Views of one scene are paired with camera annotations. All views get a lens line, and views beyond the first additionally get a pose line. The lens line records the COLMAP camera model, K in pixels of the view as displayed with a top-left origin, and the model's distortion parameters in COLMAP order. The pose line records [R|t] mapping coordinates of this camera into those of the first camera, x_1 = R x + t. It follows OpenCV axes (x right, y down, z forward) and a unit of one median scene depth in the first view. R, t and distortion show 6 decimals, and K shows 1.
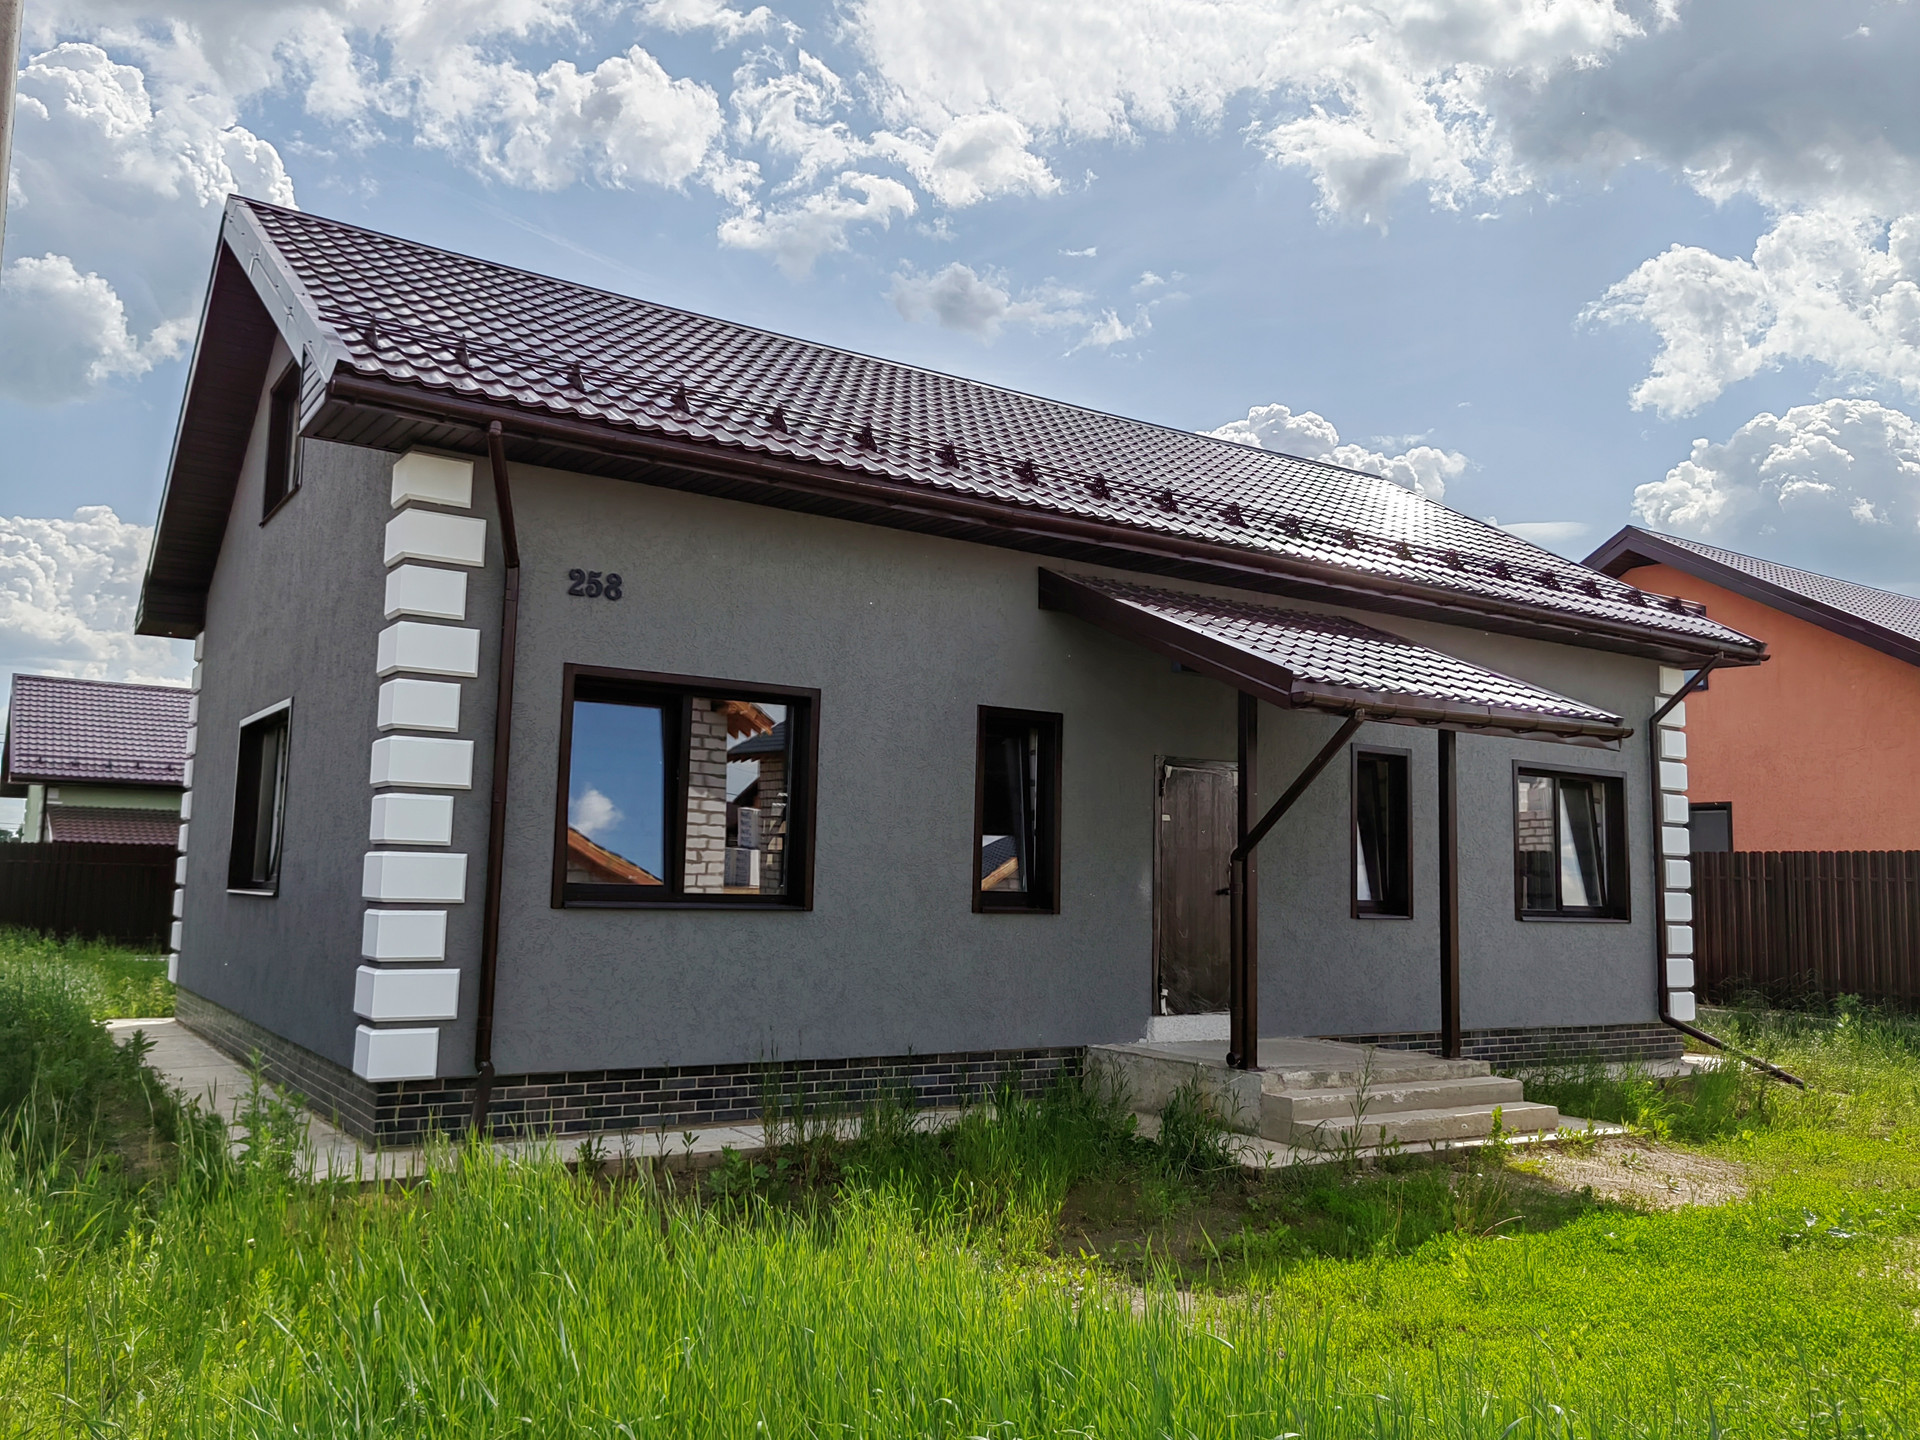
lens RADIAL K [[1489.7, 0, 960.0], [0, 1489.7, 720.0], [0, 0, 1]] dist [0.013937, -0.008127]
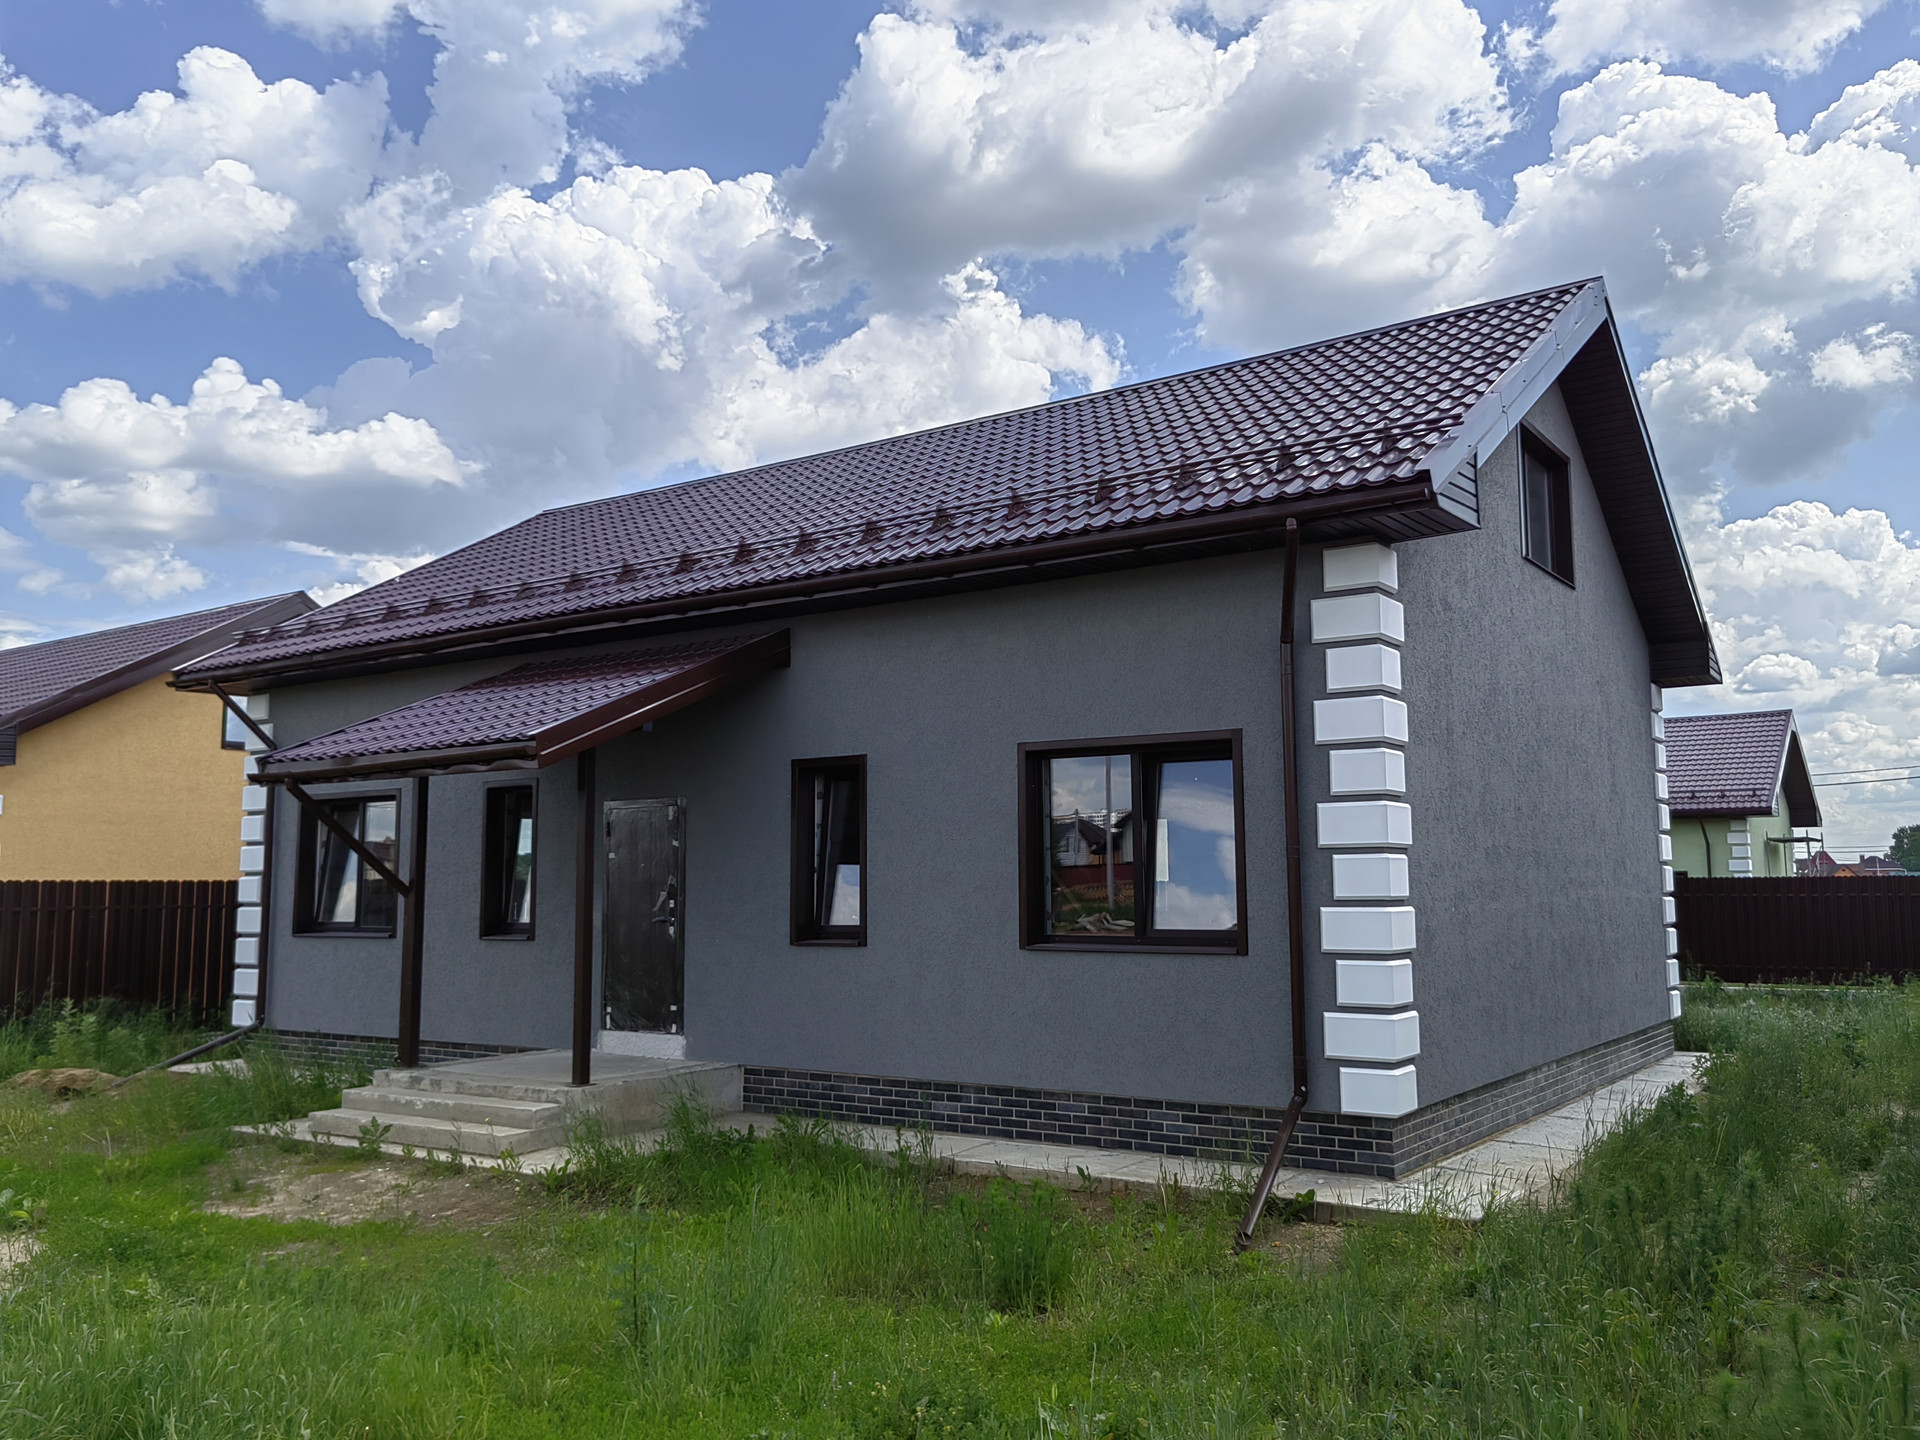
lens RADIAL K [[1489.7, 0, 960.0], [0, 1489.7, 720.0], [0, 0, 1]] dist [0.013937, -0.008127]
pose [[0.391383, -0.143570, -0.908960, 1.291738], [0.107007, 0.988154, -0.110003, 0.117655], [0.913985, -0.054212, 0.402109, 0.793493]]
